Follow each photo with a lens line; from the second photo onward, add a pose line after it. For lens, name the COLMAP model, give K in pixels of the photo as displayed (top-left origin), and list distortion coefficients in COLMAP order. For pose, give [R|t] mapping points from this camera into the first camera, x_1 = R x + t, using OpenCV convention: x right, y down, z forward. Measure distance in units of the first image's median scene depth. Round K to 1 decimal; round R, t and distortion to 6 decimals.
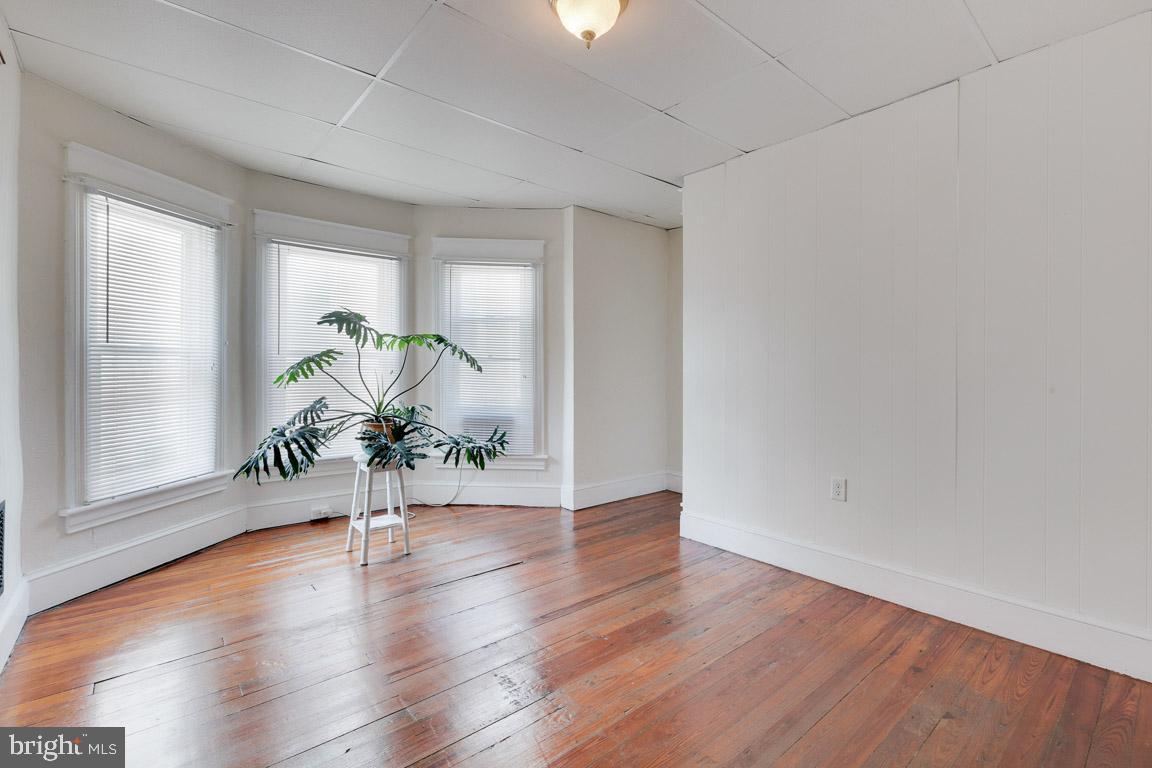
lens RADIAL K [[514.7, 0, 574.6], [0, 514.7, 375.4], [0, 0, 1]] dist [0.002179, 0.000198]
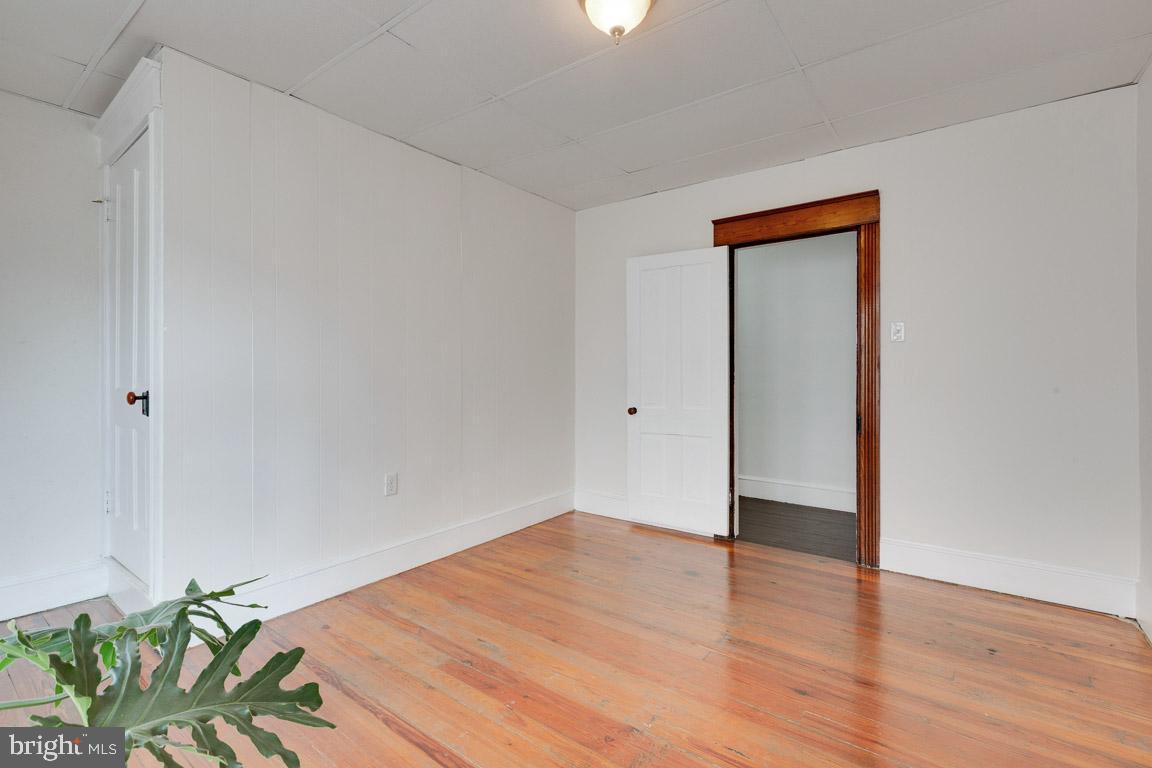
lens RADIAL K [[514.7, 0, 573.4], [0, 514.7, 377.2], [0, 0, 1]] dist [0.002179, 0.000198]
pose [[-0.221308, -0.005412, 0.975189, -0.511040], [0.015860, 0.999832, 0.009148, 0.000229], [-0.975075, 0.017491, -0.221185, 0.747463]]
